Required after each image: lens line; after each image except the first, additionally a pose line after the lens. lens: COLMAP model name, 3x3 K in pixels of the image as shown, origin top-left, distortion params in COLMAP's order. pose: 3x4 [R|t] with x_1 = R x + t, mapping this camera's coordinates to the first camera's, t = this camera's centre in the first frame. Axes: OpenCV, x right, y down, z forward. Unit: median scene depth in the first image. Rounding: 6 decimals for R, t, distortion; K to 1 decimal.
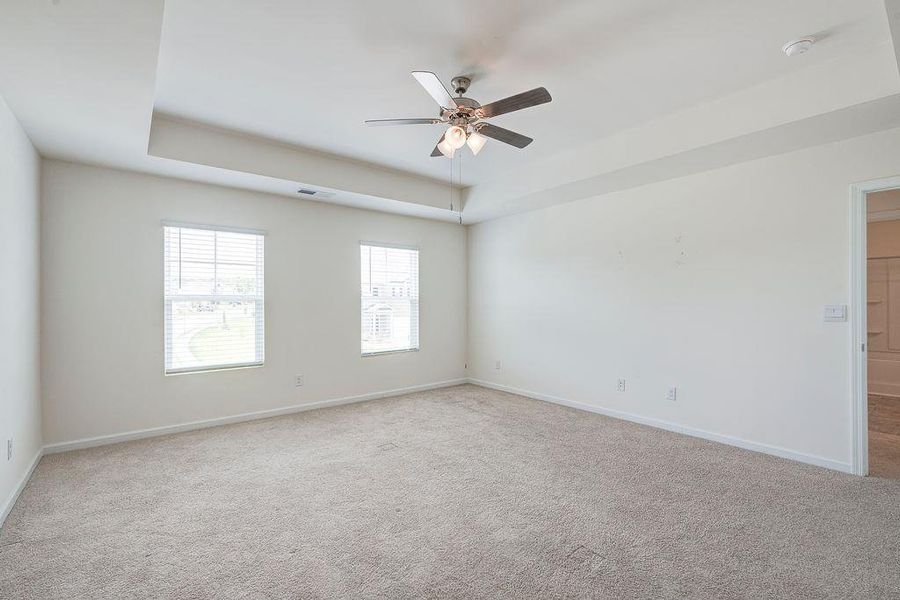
lens RADIAL K [[399.6, 0, 464.4], [0, 399.6, 299.8], [0, 0, 1]] dist [-0.000160, 0.000019]
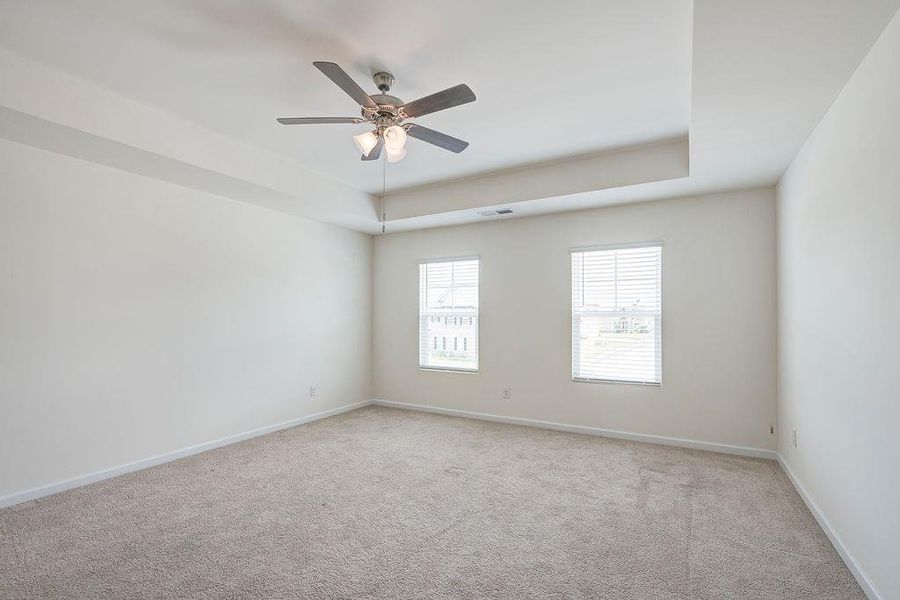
lens RADIAL K [[416.6, 0, 450.1], [0, 416.6, 304.8], [0, 0, 1]] dist [0.000855, 0.000498]
pose [[0.347153, -0.024970, -0.937476, 0.587507], [0.002484, 0.999666, -0.025707, -0.000221], [0.937805, 0.006596, 0.347099, 0.507119]]
